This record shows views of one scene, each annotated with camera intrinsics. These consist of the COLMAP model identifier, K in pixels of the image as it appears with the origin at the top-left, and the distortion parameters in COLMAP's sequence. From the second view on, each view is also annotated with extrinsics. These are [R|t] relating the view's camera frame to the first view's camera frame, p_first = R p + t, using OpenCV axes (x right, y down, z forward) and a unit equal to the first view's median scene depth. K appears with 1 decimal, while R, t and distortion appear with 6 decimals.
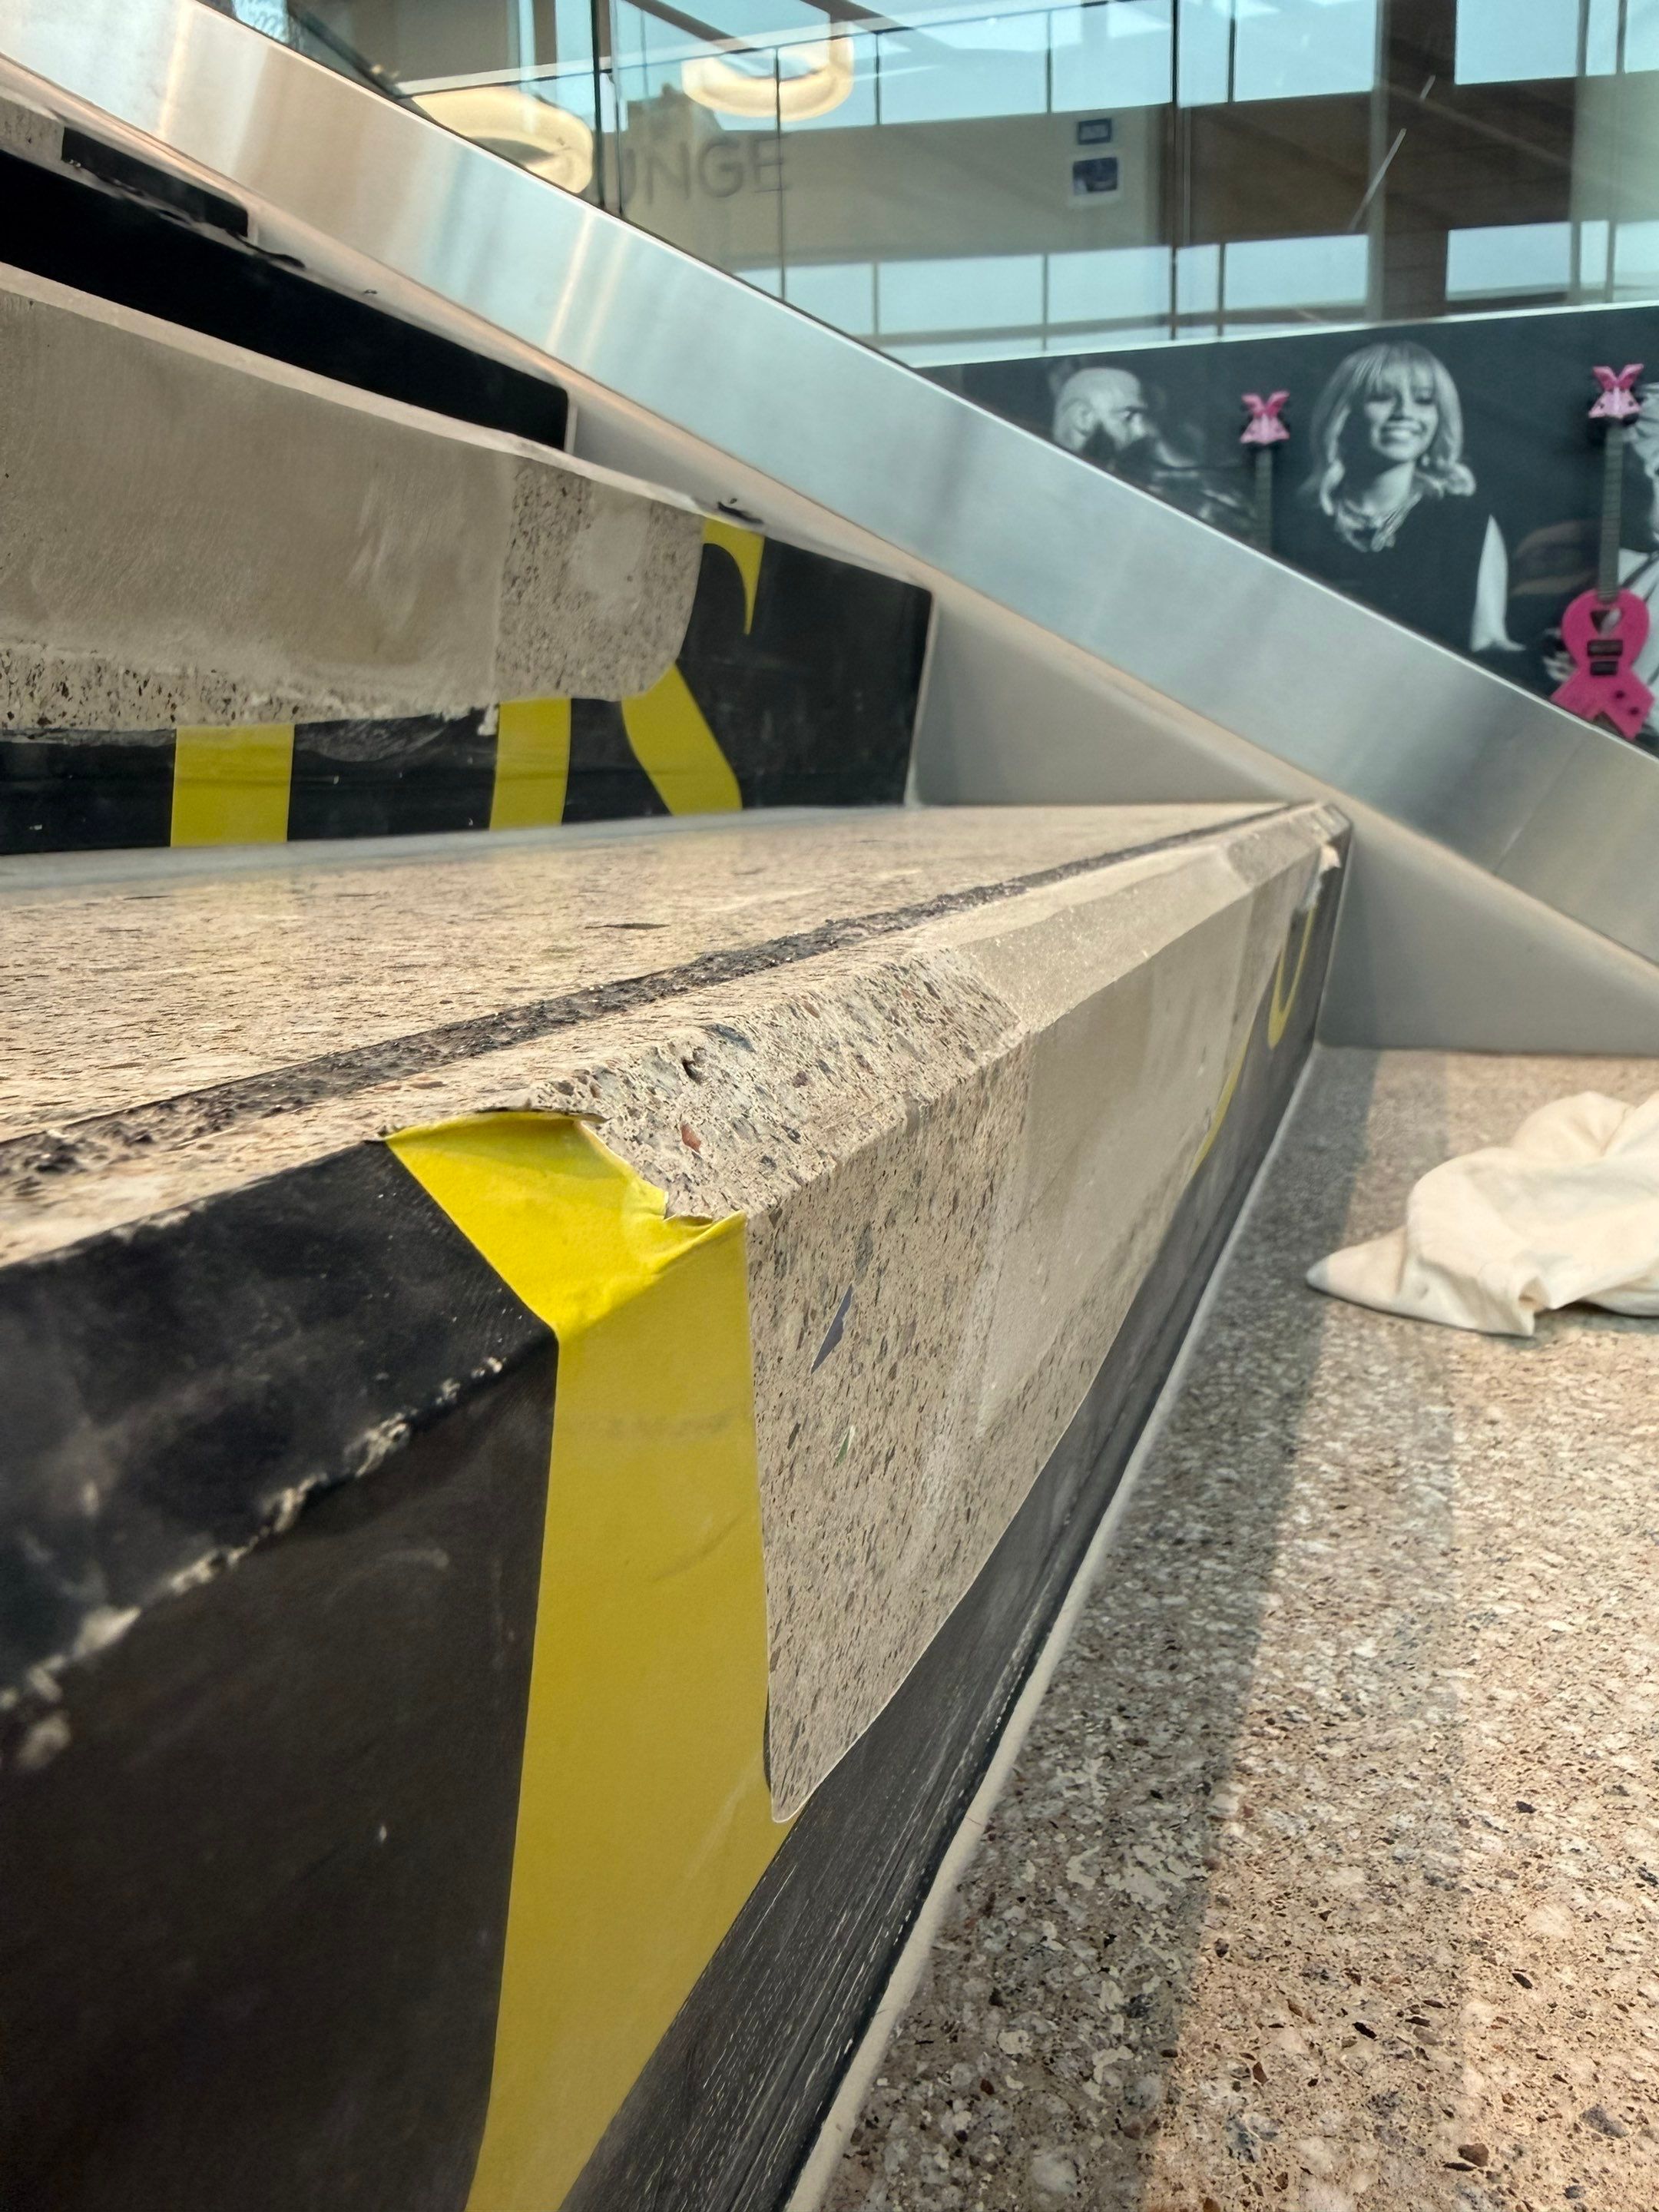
lens RADIAL K [[1597.8, 0, 825.6], [0, 1597.8, 1096.0], [0, 0, 1]] dist [-0.007566, -0.000694]
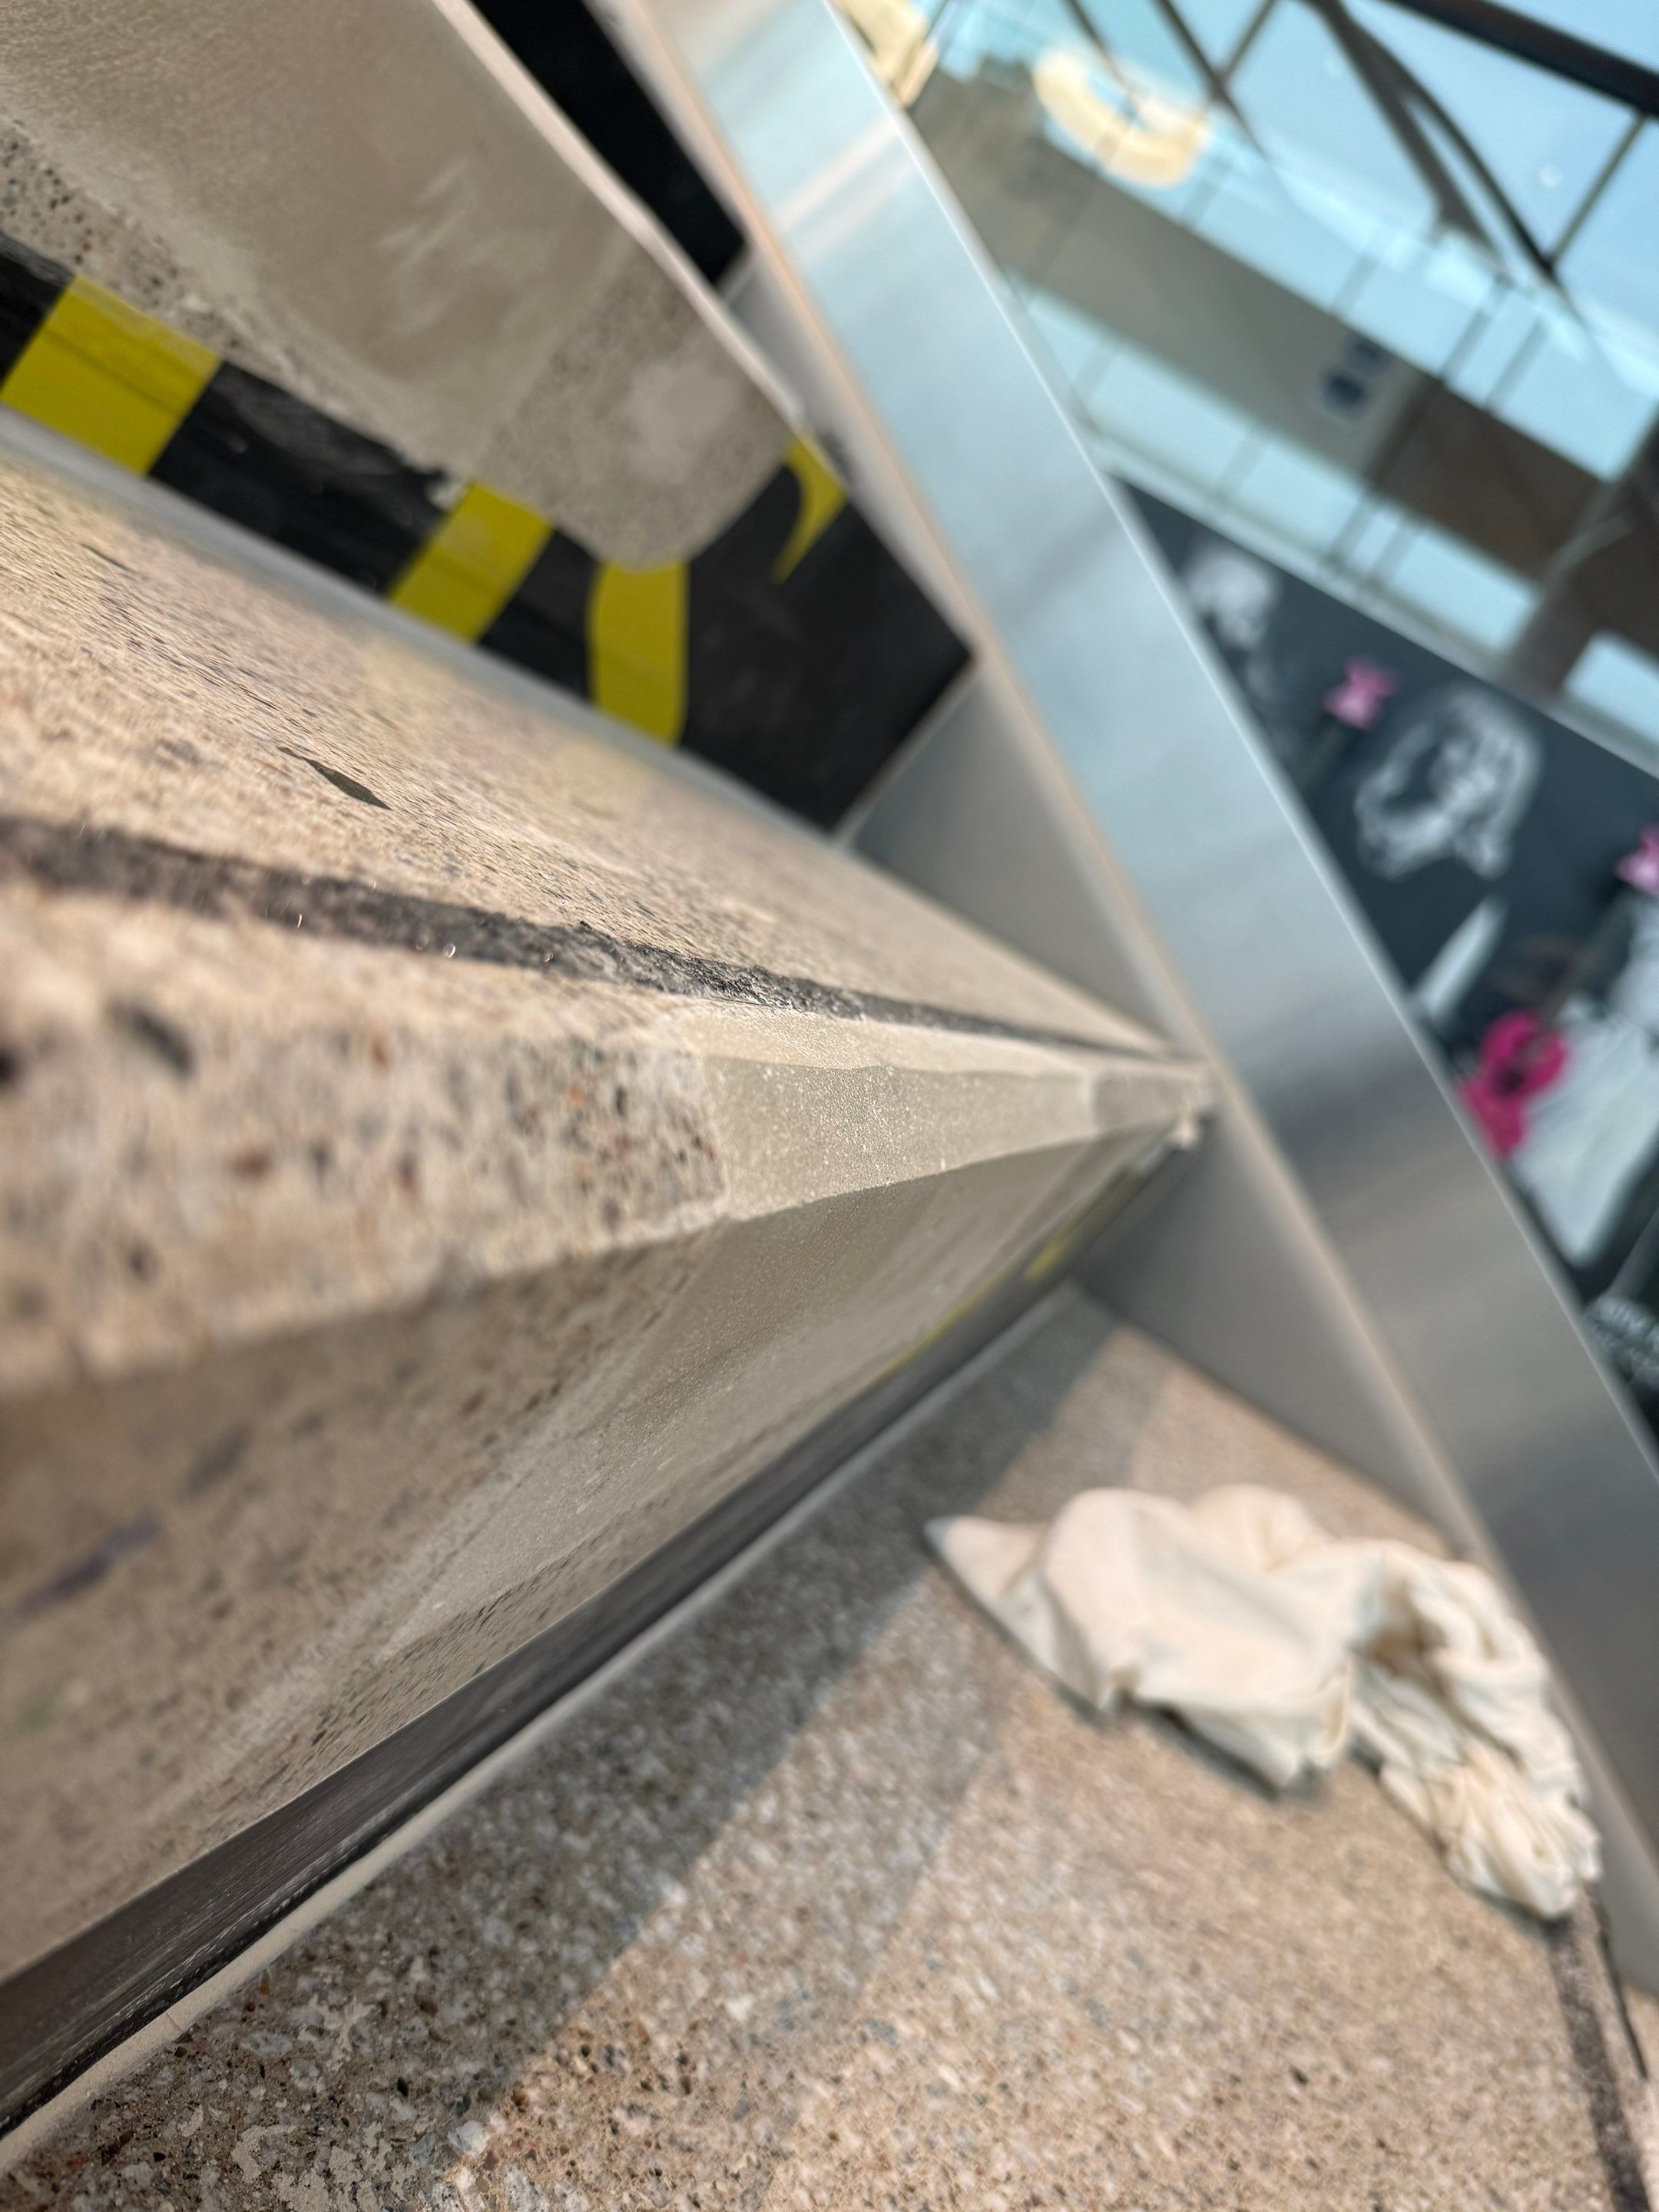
lens RADIAL K [[1364.5, 0, 829.5], [0, 1364.5, 1106.0], [0, 0, 1]] dist [-0.002198, -0.026913]
pose [[0.852623, 0.510770, 0.110219, 0.060464], [-0.514966, 0.857133, 0.011555, -0.089559], [-0.088571, -0.066611, 0.993840, 0.323325]]
